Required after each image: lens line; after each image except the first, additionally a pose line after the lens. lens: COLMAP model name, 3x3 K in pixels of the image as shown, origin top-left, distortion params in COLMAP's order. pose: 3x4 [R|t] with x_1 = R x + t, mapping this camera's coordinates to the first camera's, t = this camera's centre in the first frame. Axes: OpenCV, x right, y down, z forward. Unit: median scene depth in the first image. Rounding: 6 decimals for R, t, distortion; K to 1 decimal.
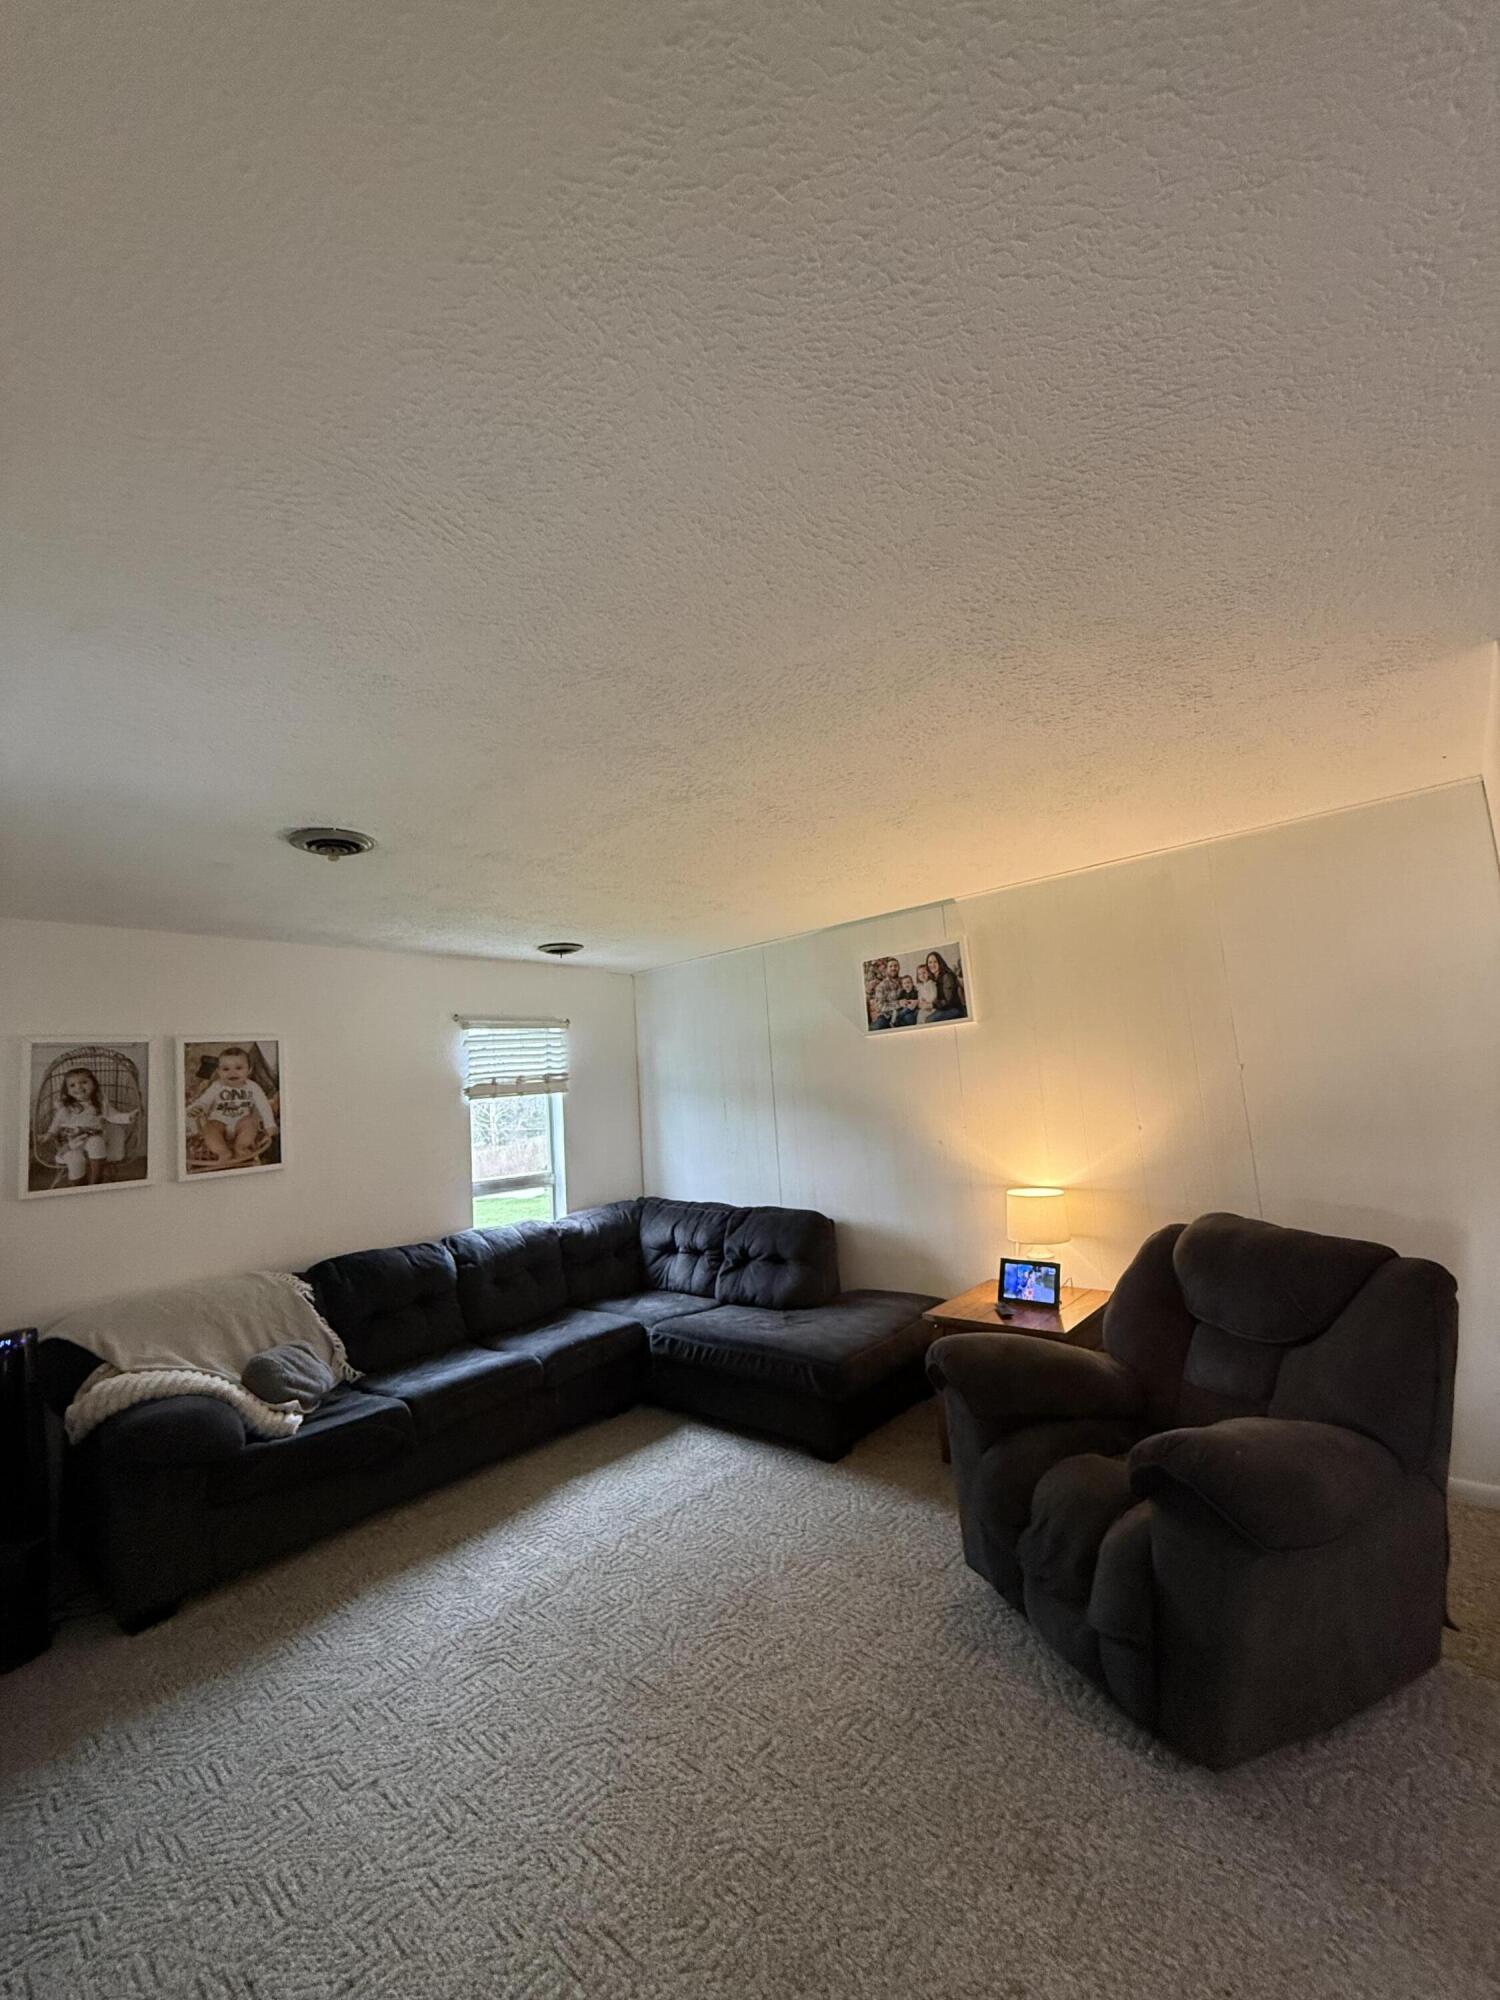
lens RADIAL K [[792.6, 0, 749.5], [0, 792.6, 996.1], [0, 0, 1]] dist [-0.003817, 0.000272]
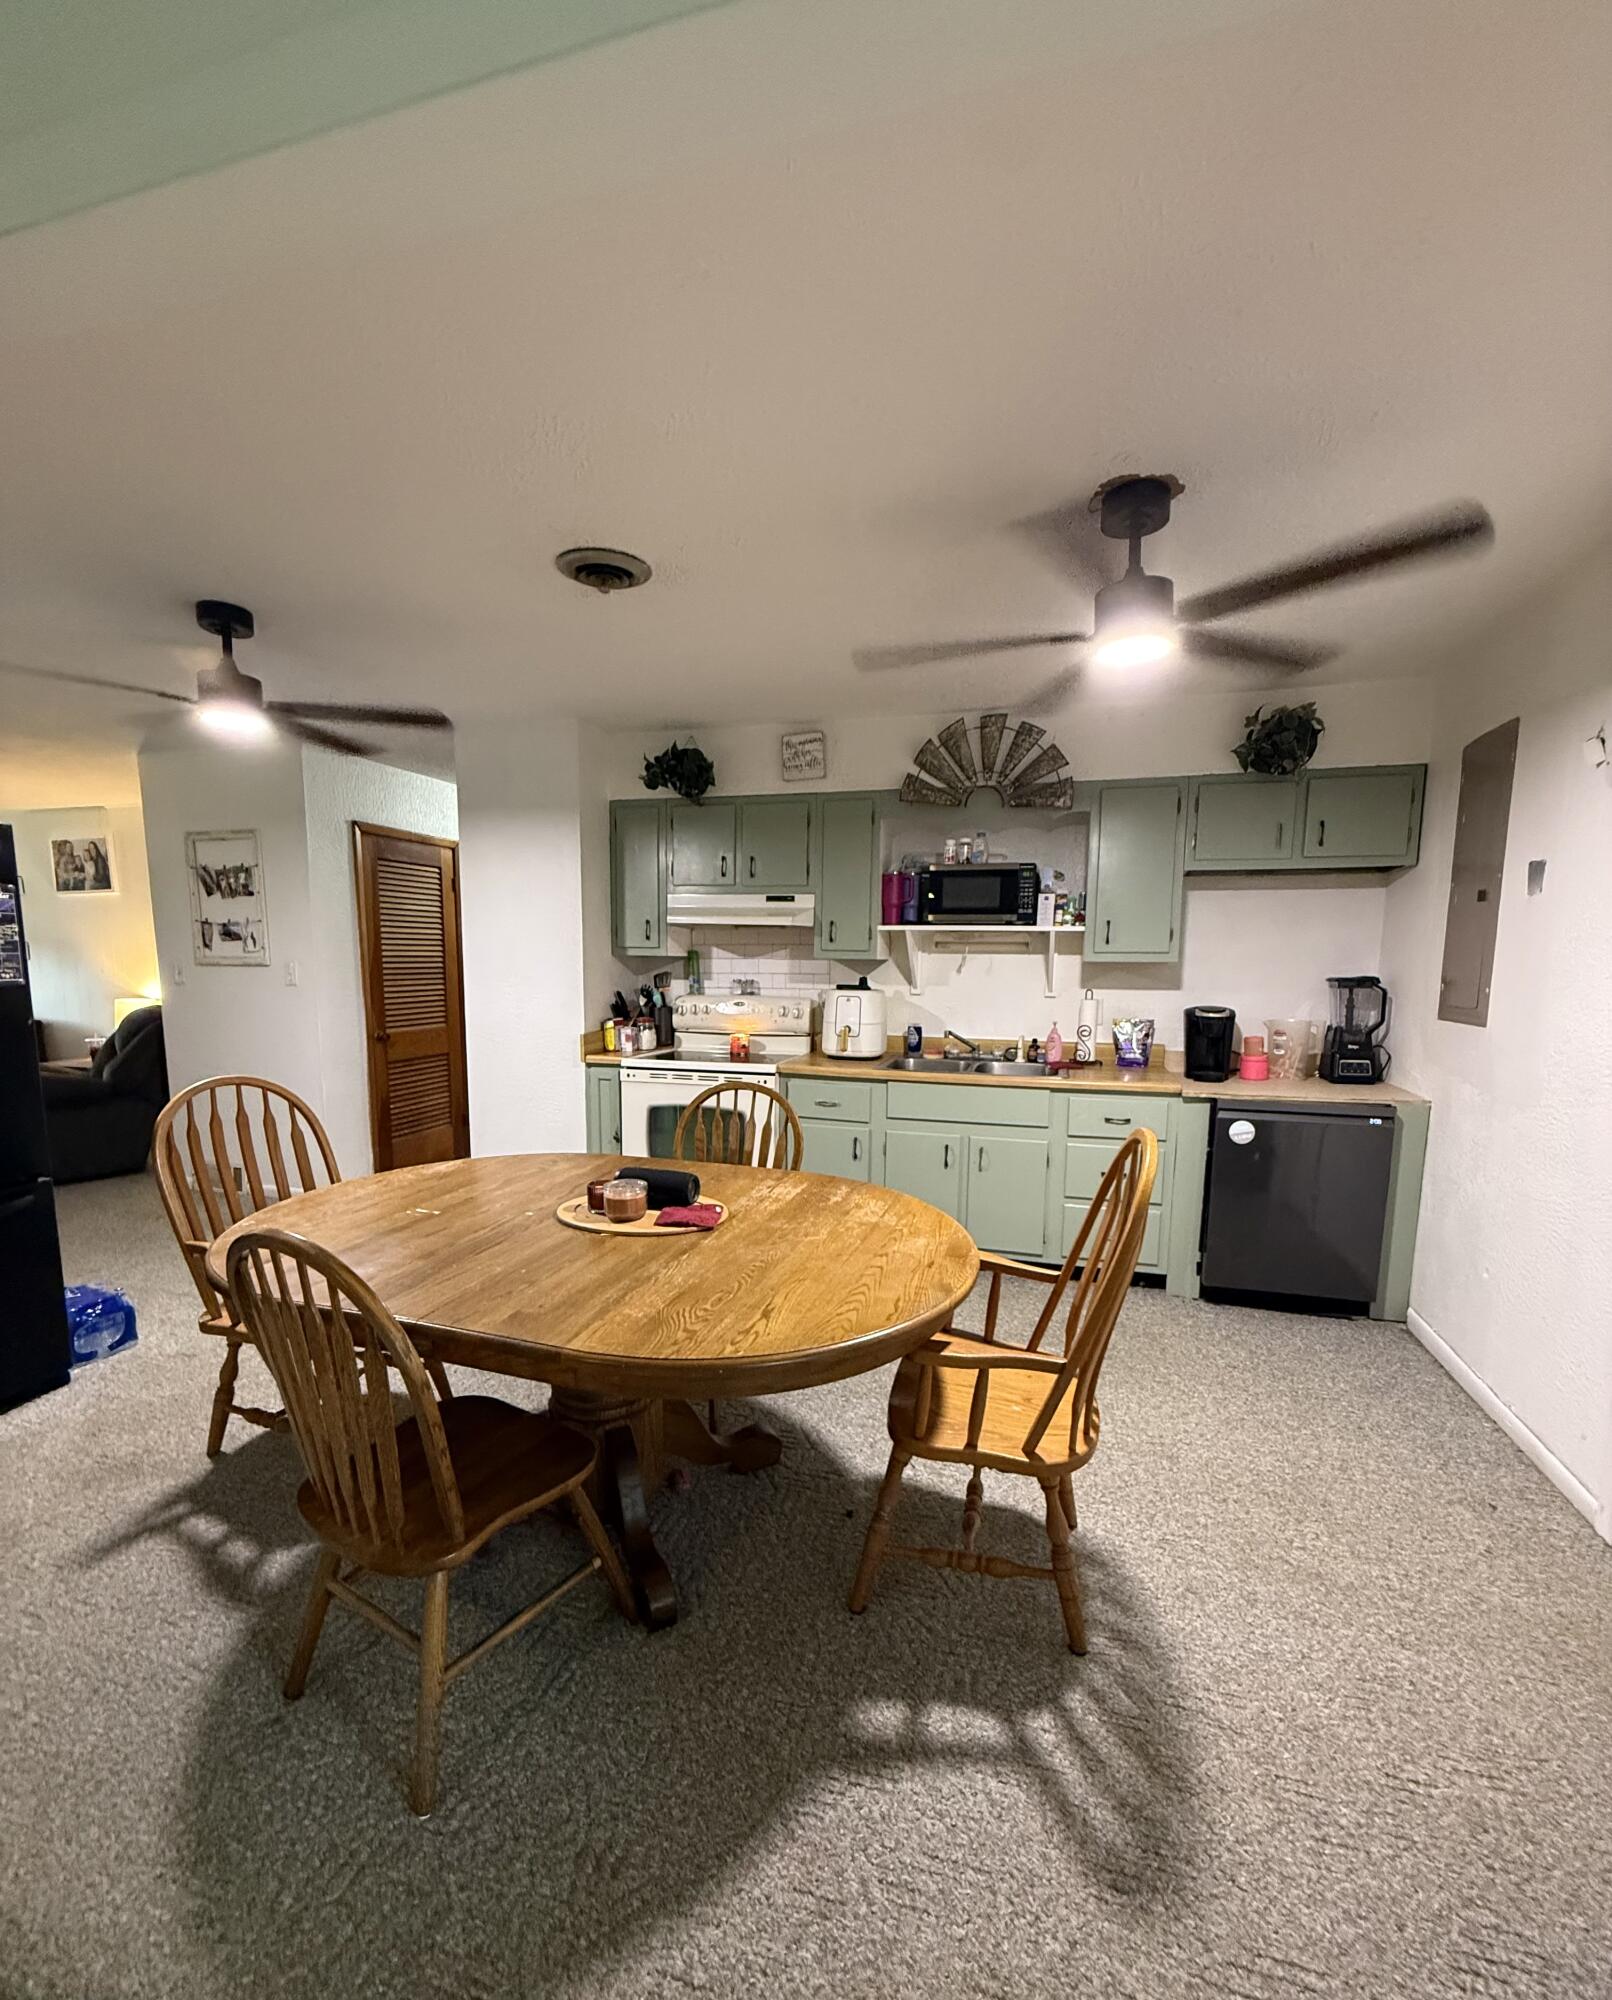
lens RADIAL K [[857.2, 0, 801.4], [0, 857.2, 1071.8], [0, 0, 1]] dist [-0.008540, -0.000333]
pose [[0.901881, 0.014243, 0.431750, 0.742016], [-0.121112, 0.967709, 0.221066, -0.150269], [-0.414660, -0.251665, 0.874484, -1.038050]]
